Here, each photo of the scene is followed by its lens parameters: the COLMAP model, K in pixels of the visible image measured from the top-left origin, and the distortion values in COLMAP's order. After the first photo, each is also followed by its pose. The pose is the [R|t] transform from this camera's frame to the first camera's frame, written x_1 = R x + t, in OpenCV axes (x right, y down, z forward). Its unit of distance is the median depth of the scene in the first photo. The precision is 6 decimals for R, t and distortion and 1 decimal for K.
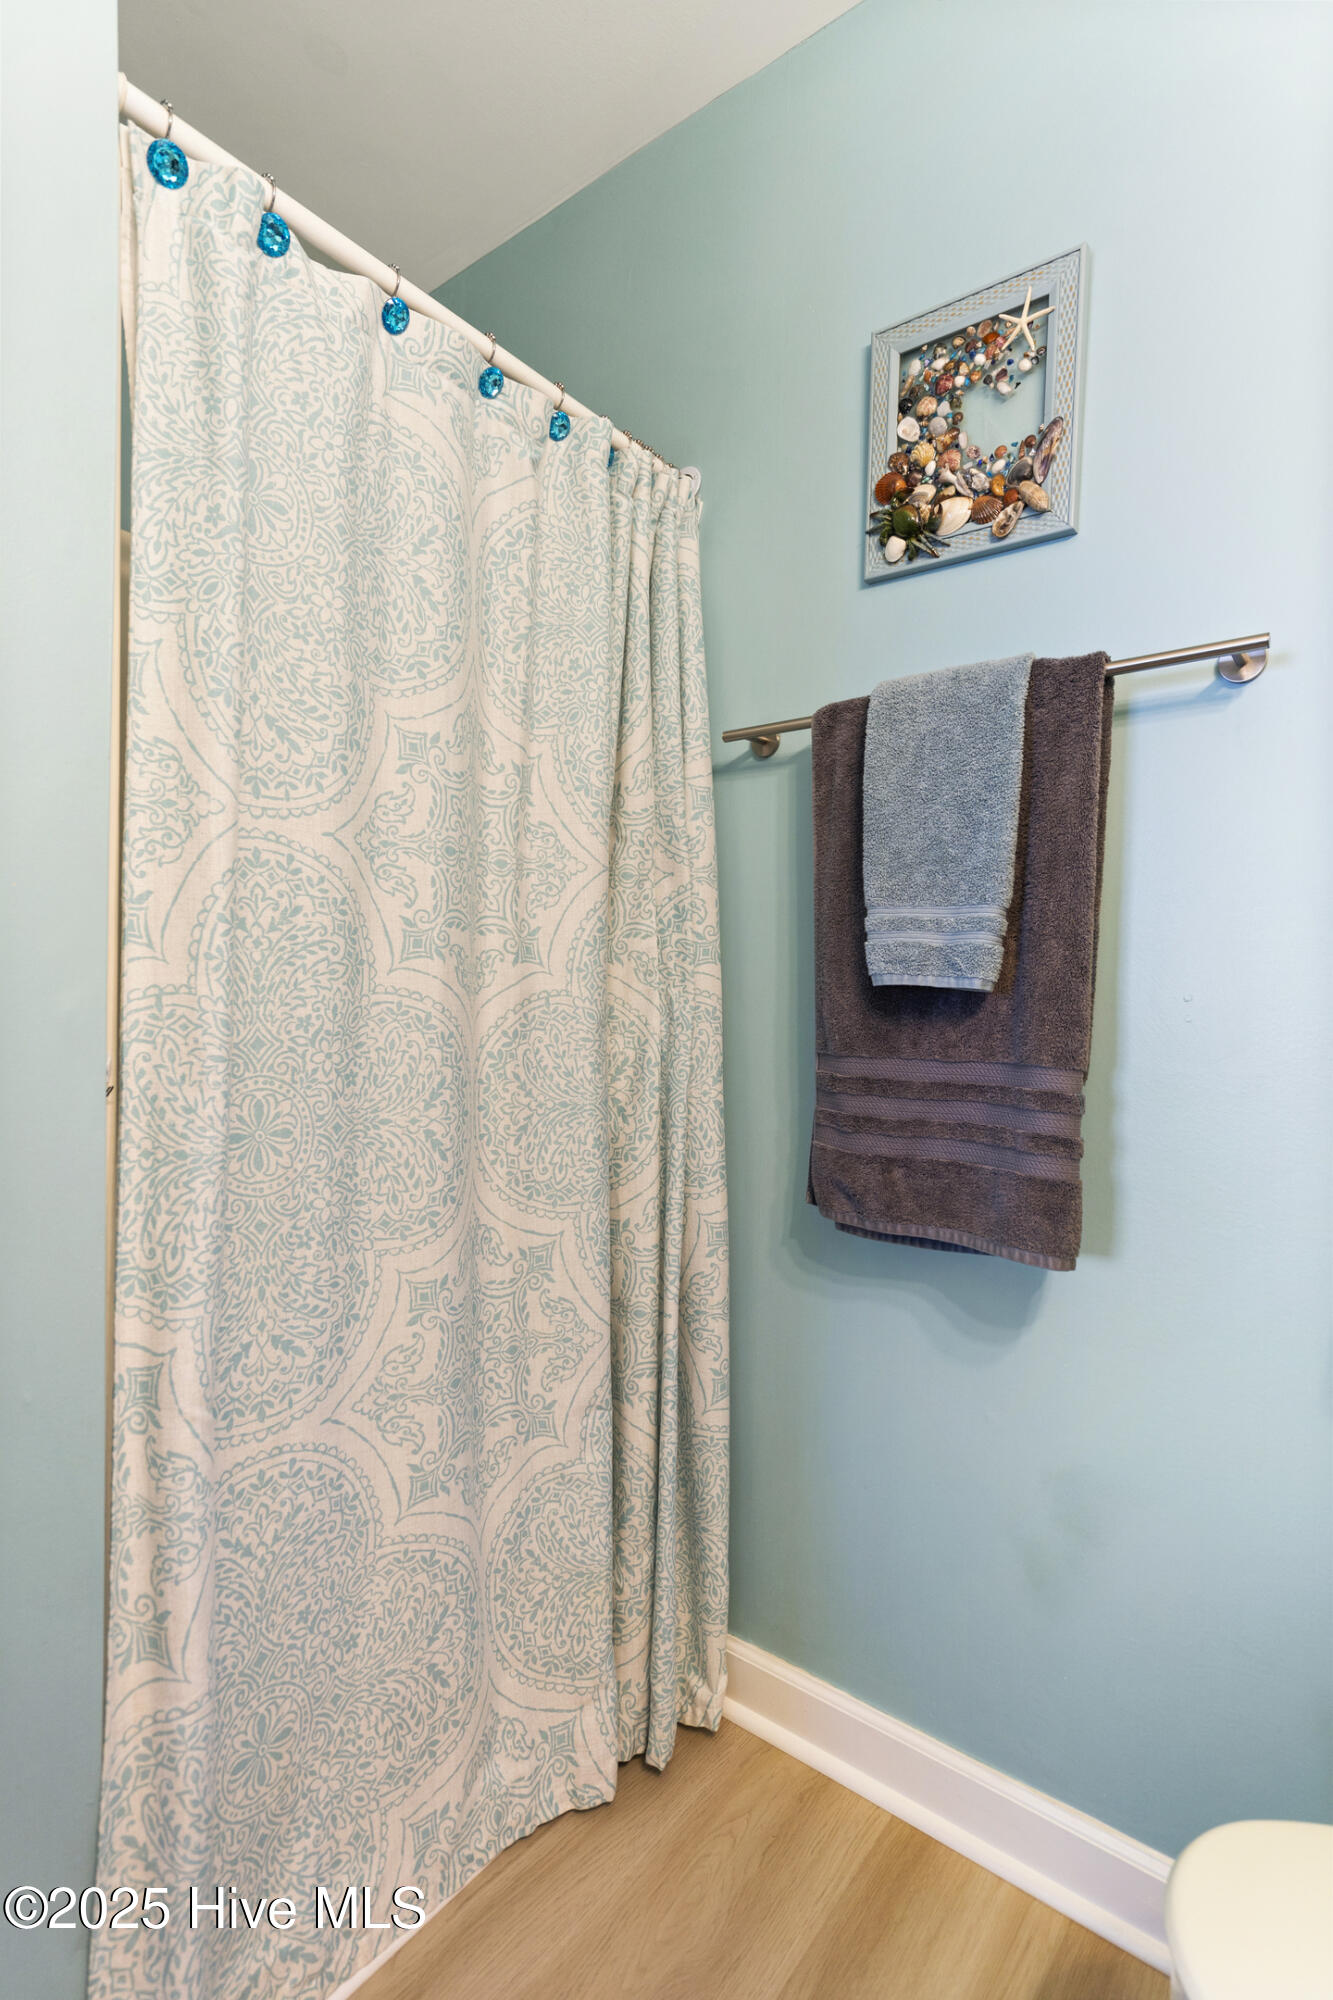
lens RADIAL K [[950.0, 0, 665.7], [0, 950.0, 998.2], [0, 0, 1]] dist [-0.000856, -0.000297]
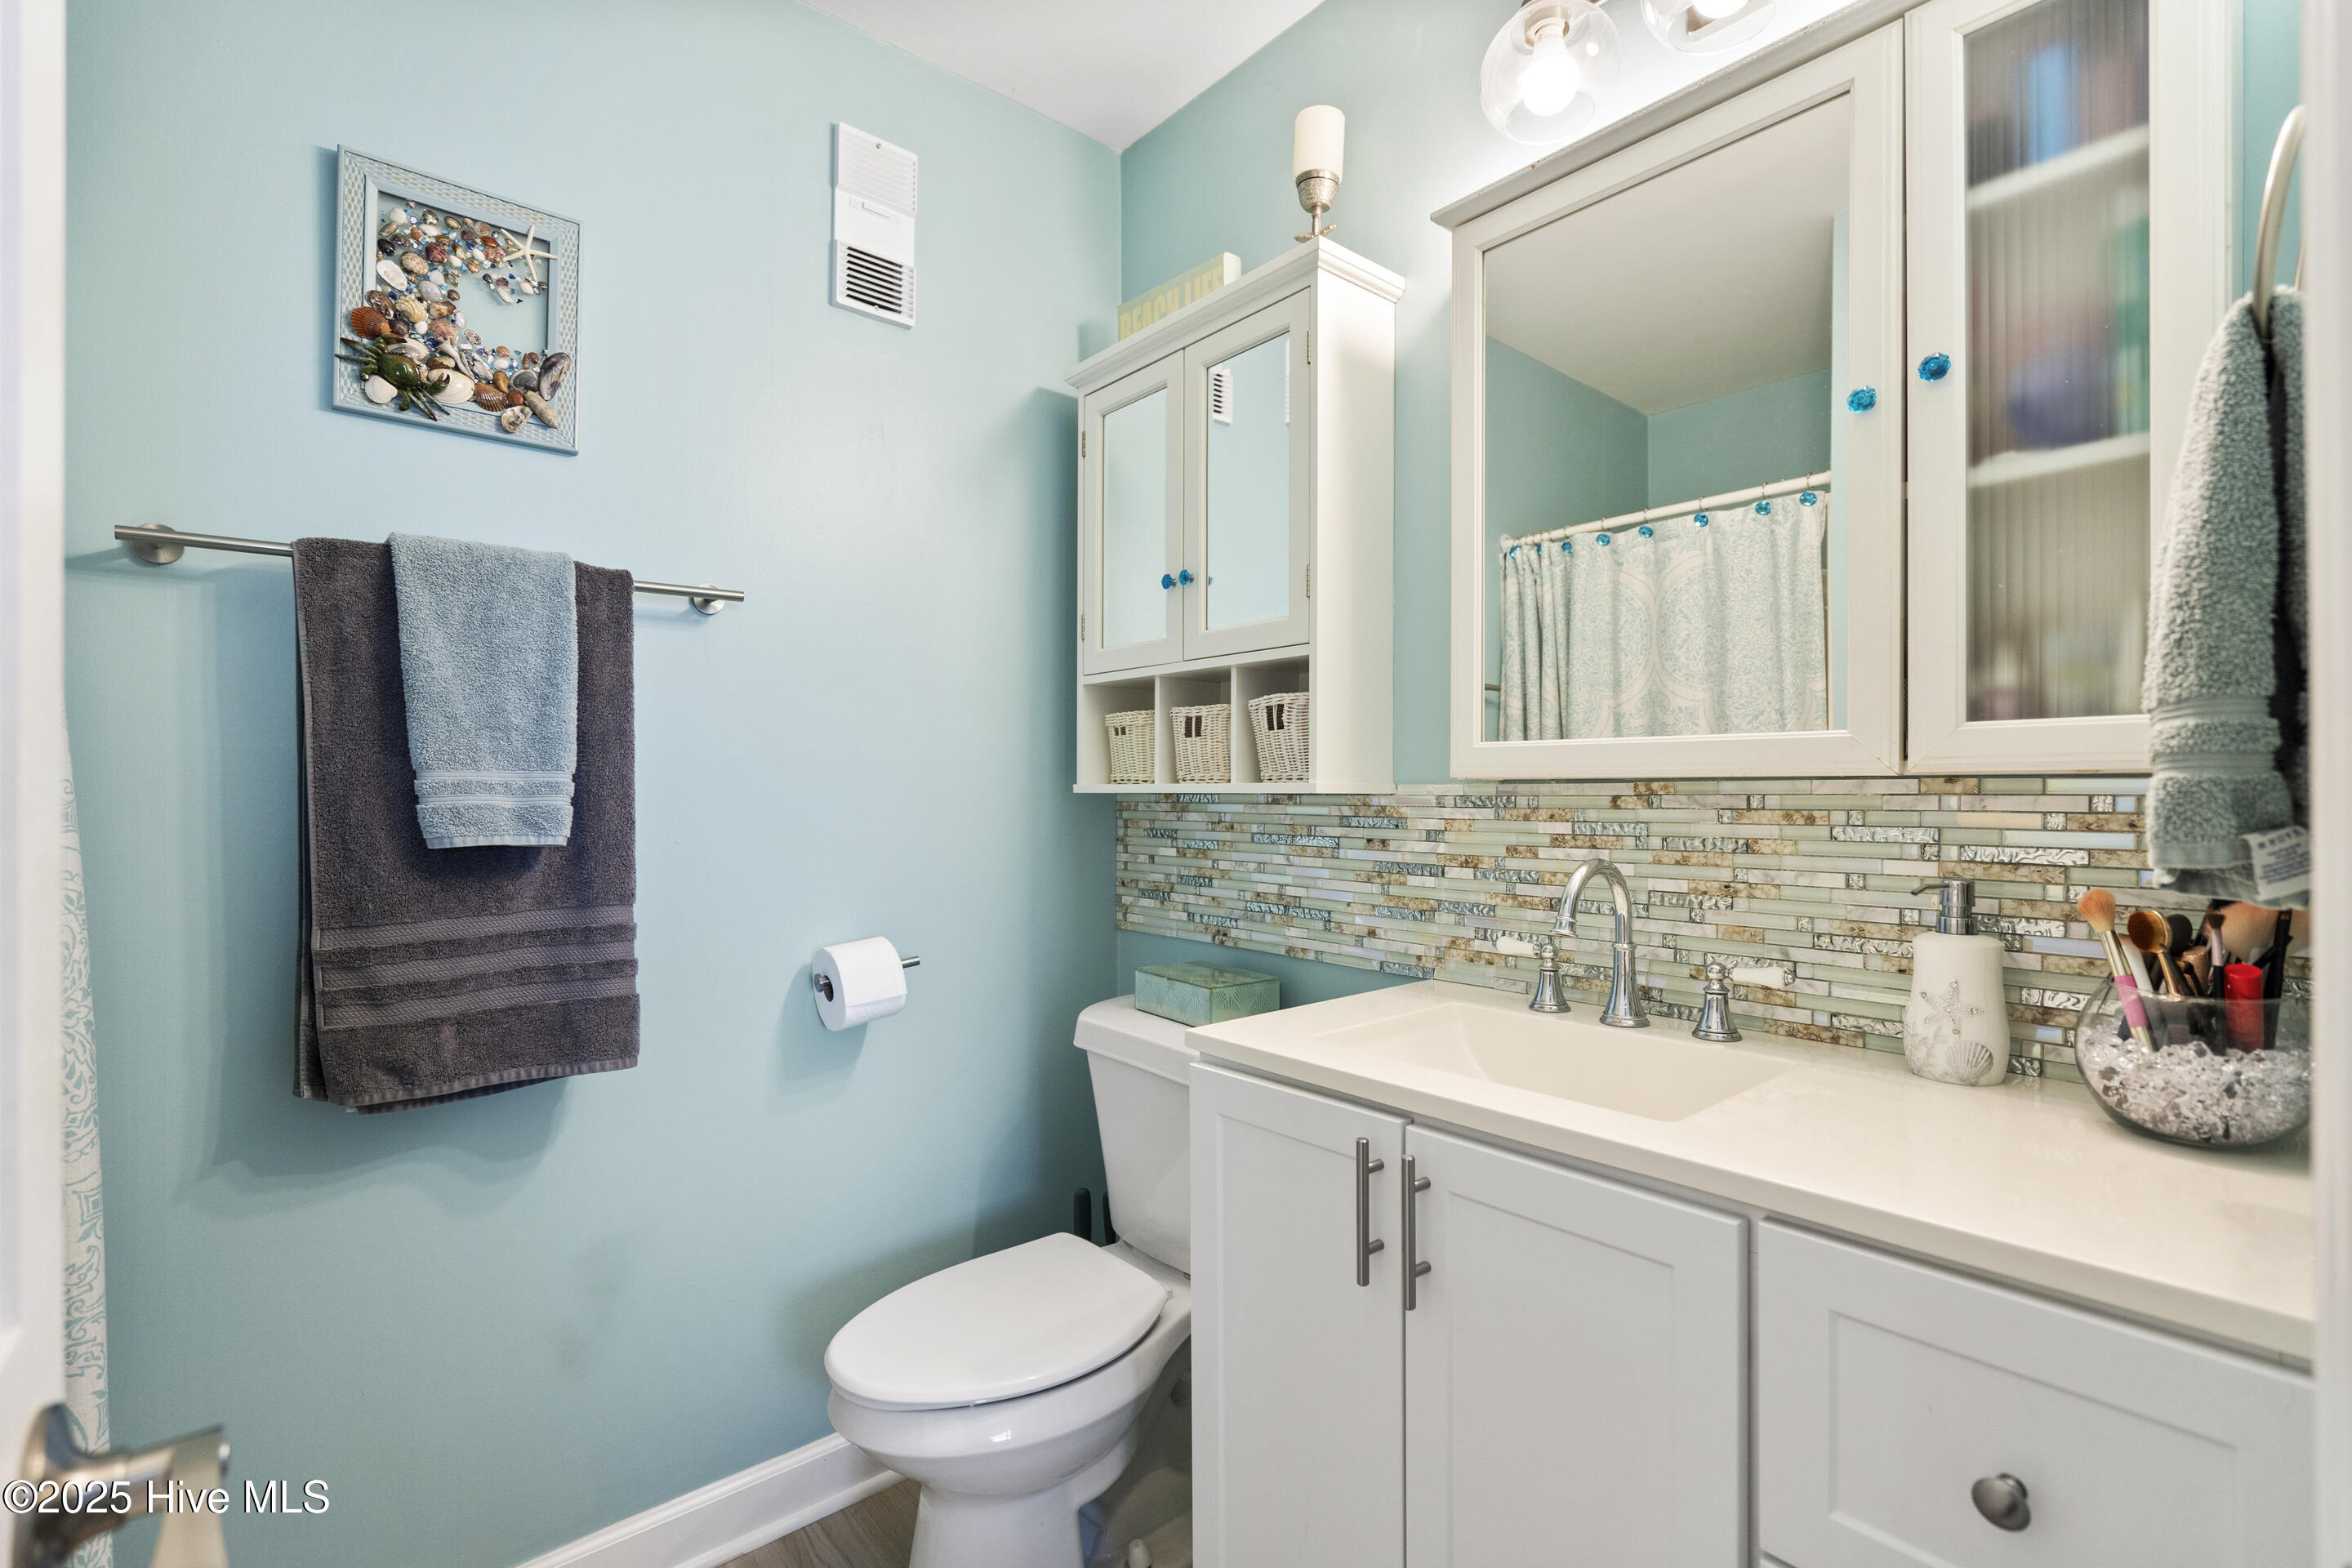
lens RADIAL K [[1076.1, 0, 1176.2], [0, 1076.1, 772.6], [0, 0, 1]] dist [0.013466, 0.000132]
pose [[0.187486, -0.011452, 0.982200, -0.738199], [0.034686, 0.999386, 0.005031, -0.070140], [-0.981655, 0.033125, 0.187768, 0.019802]]
